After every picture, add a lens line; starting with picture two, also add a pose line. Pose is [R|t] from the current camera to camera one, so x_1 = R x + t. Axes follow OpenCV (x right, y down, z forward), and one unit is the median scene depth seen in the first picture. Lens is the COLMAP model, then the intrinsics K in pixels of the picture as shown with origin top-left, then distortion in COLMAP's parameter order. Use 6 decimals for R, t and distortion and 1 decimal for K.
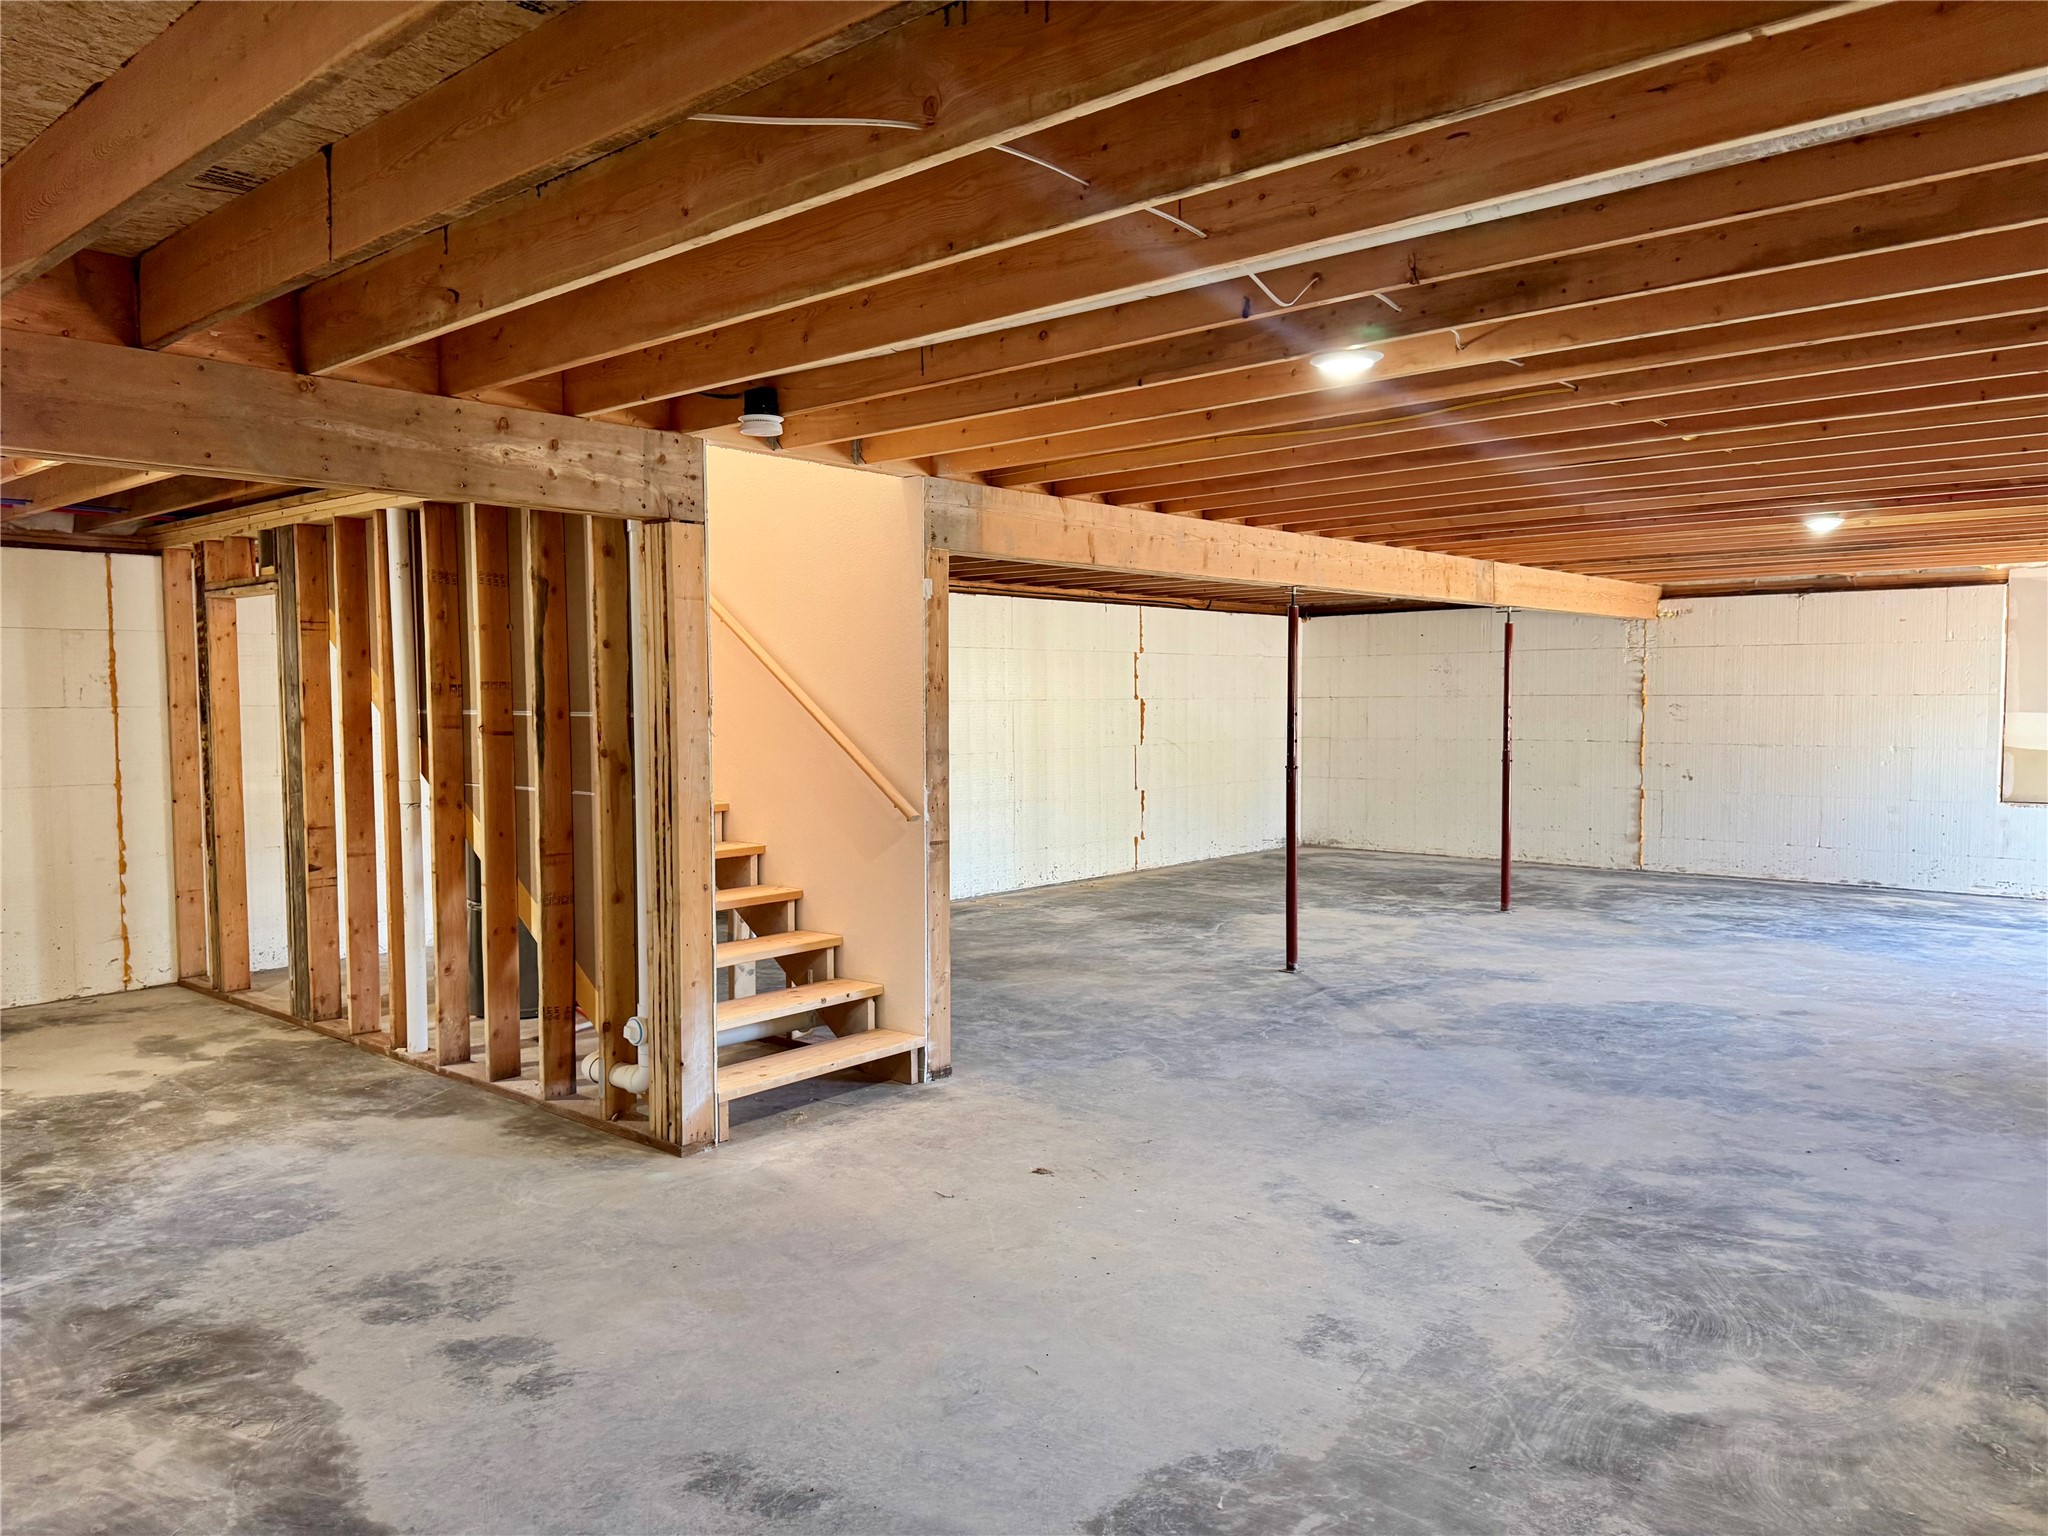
lens RADIAL K [[1438.7, 0, 1020.3], [0, 1438.7, 763.6], [0, 0, 1]] dist [0.068182, -0.071733]
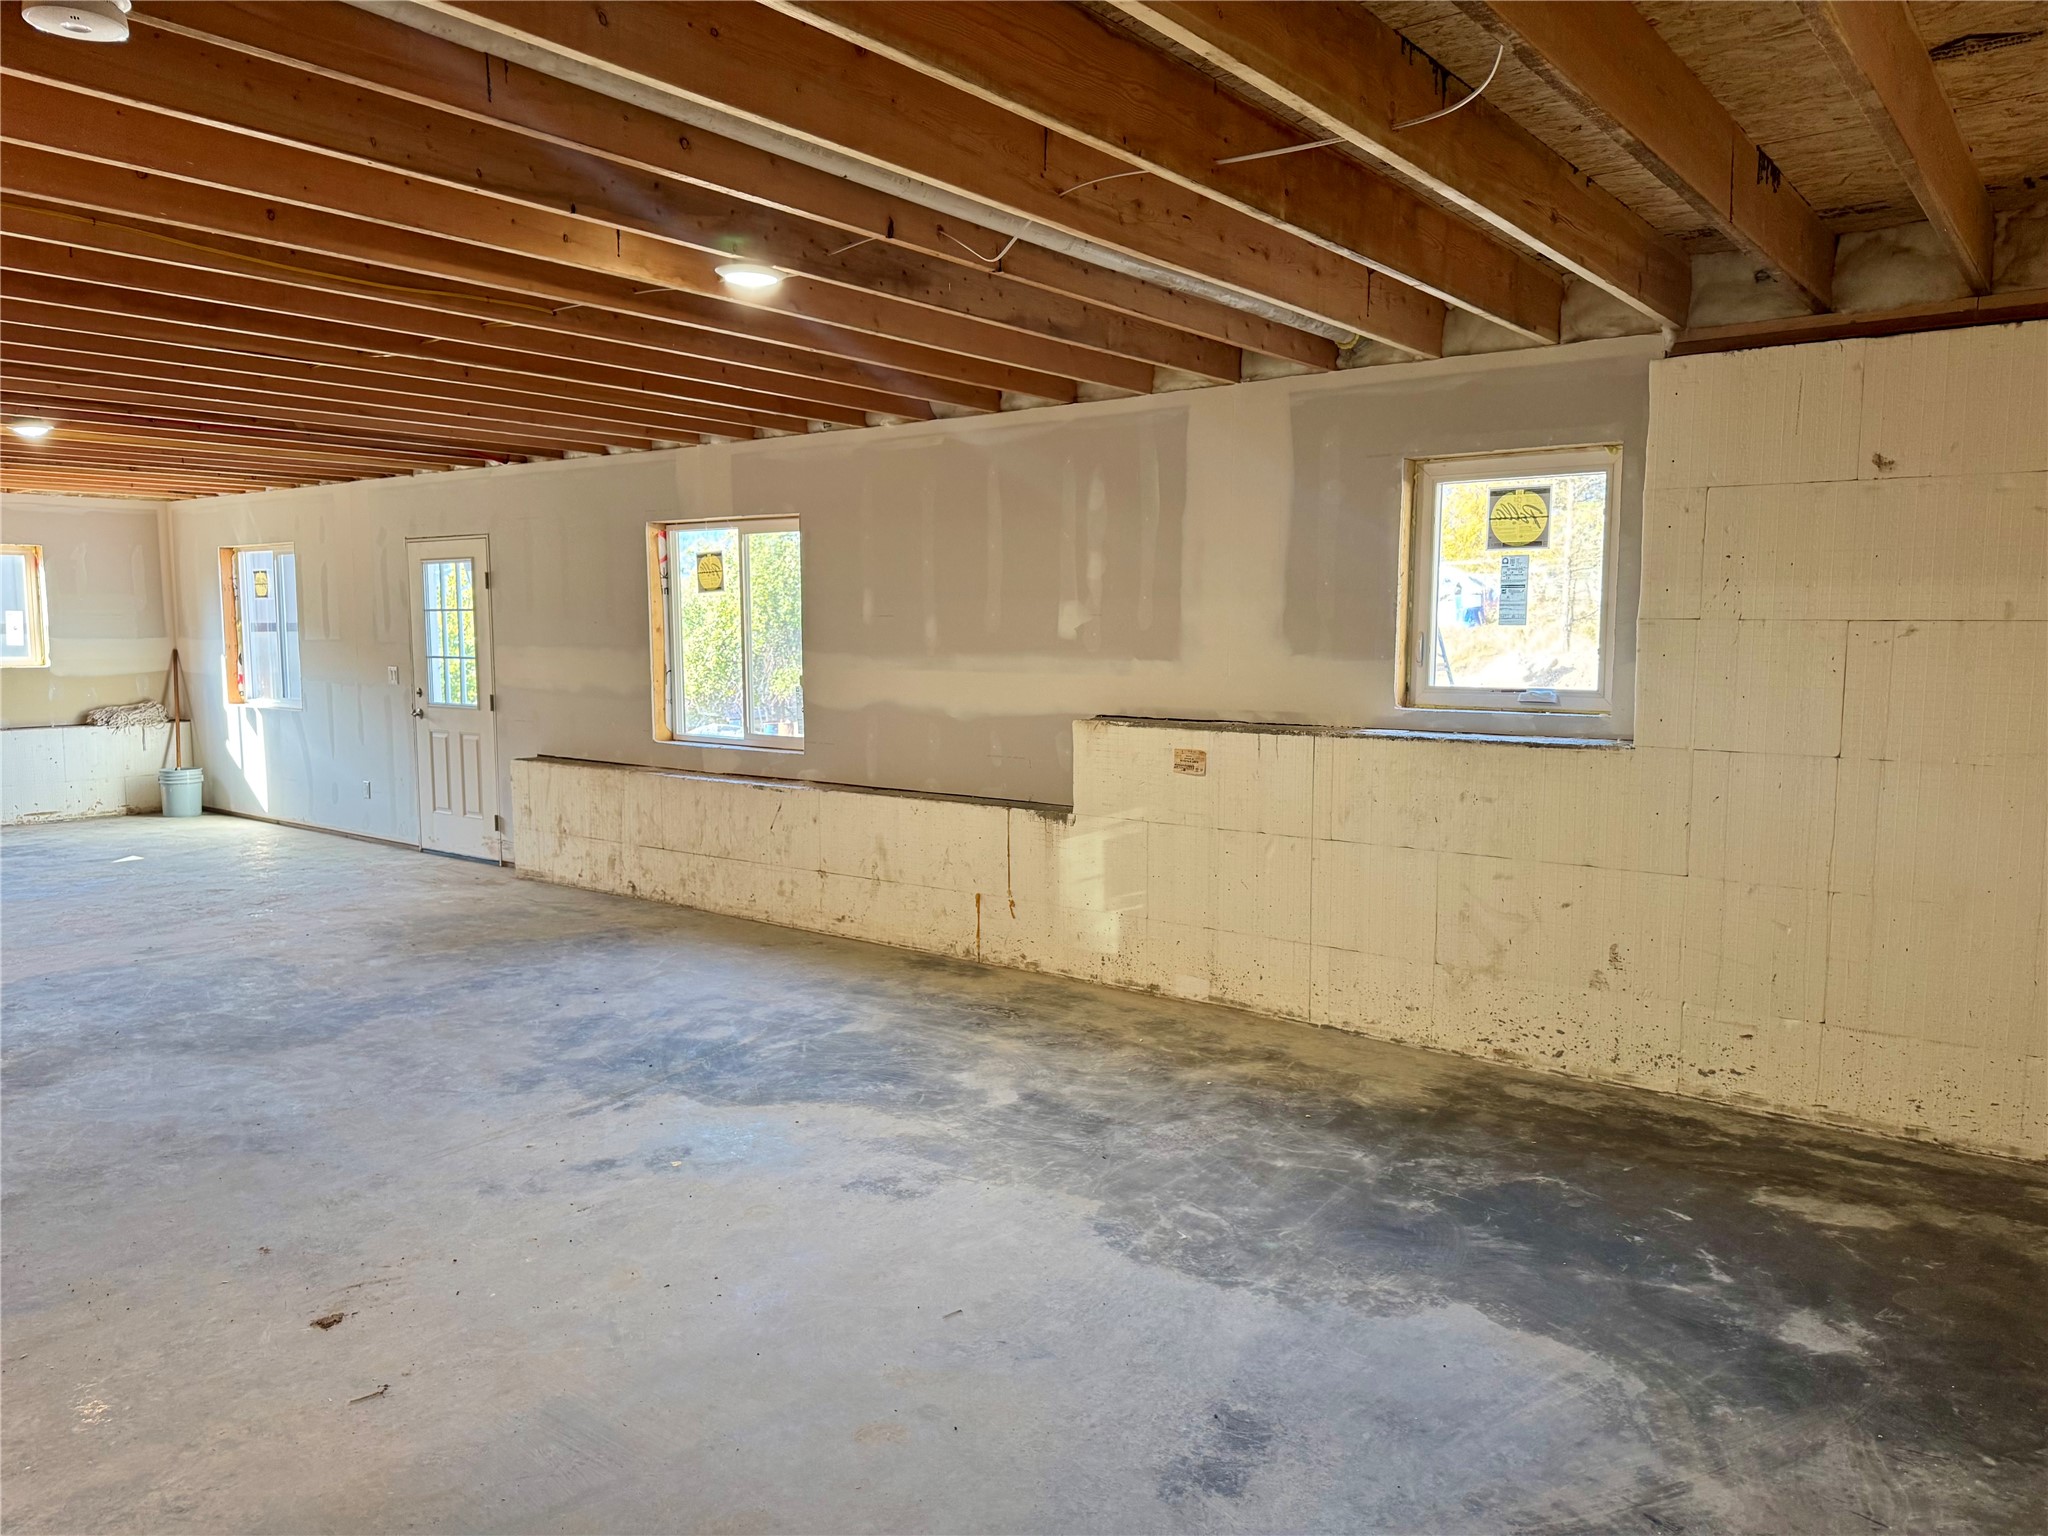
lens RADIAL K [[1438.7, 0, 1020.3], [0, 1438.7, 763.6], [0, 0, 1]] dist [0.068182, -0.071733]
pose [[-0.043796, -0.095929, 0.994424, -0.780950], [0.055040, 0.993636, 0.098277, -0.025325], [-0.997523, 0.059038, -0.038238, 0.843820]]
